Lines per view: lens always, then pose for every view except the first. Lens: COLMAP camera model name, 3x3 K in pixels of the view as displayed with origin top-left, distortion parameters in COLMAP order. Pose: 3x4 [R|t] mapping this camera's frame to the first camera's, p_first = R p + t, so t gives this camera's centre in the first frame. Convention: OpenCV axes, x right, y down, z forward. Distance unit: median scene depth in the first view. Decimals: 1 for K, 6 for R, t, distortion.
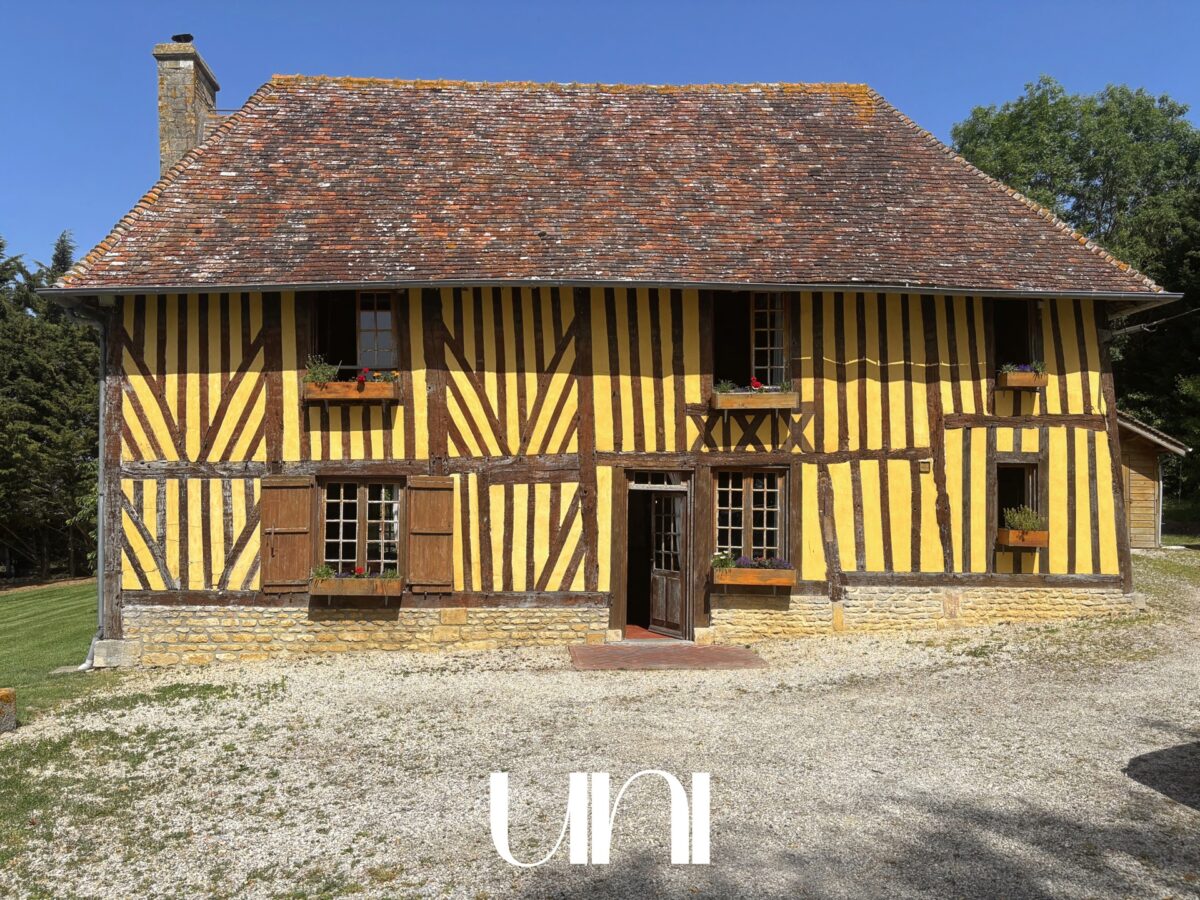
lens RADIAL K [[915.0, 0, 600.0], [0, 915.0, 450.0], [0, 0, 1]] dist [0.033371, -0.053129]
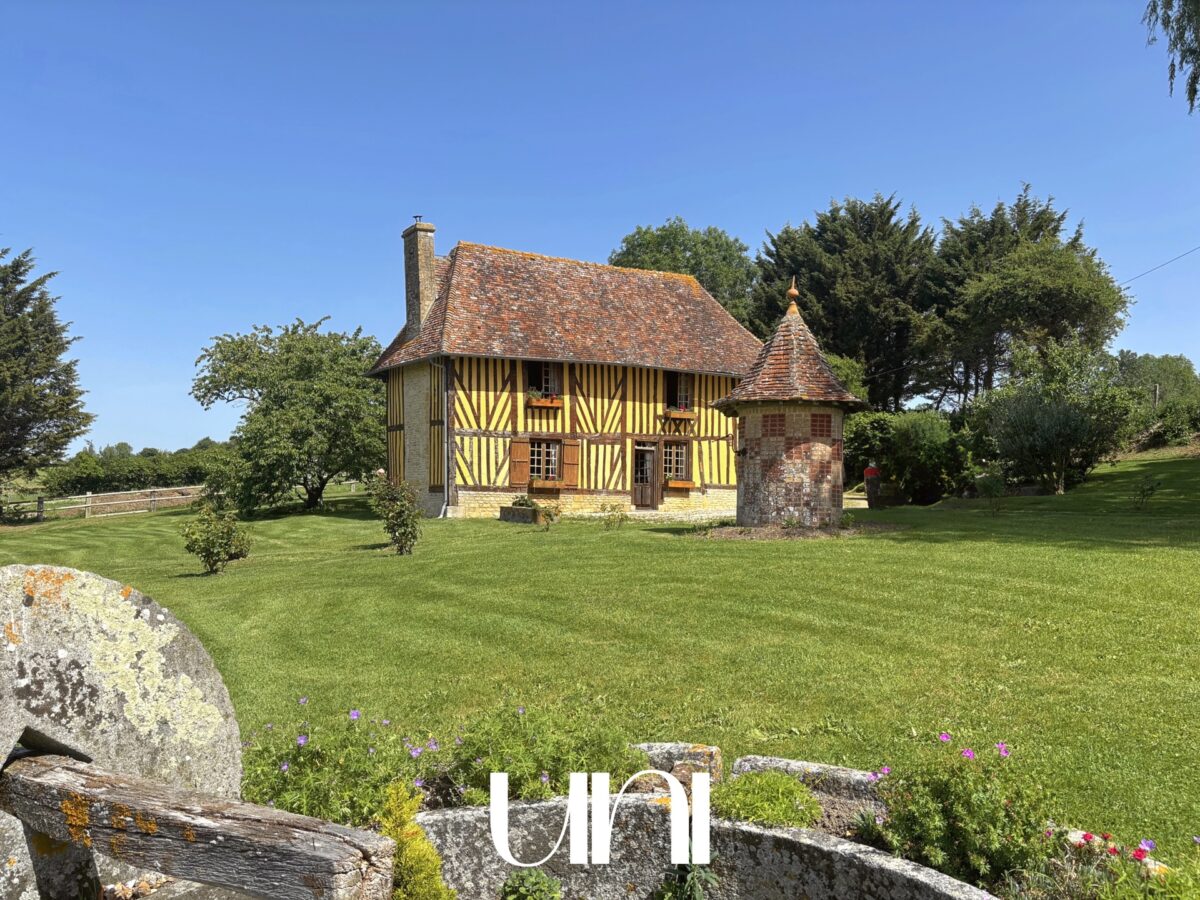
lens RADIAL K [[902.9, 0, 610.8], [0, 902.9, 451.8], [0, 0, 1]] dist [0.142206, -0.298313]
pose [[0.872838, 0.029489, 0.487118, -1.220163], [-0.030538, 0.999517, -0.005789, 0.068726], [-0.487054, -0.009823, 0.873317, -1.091296]]
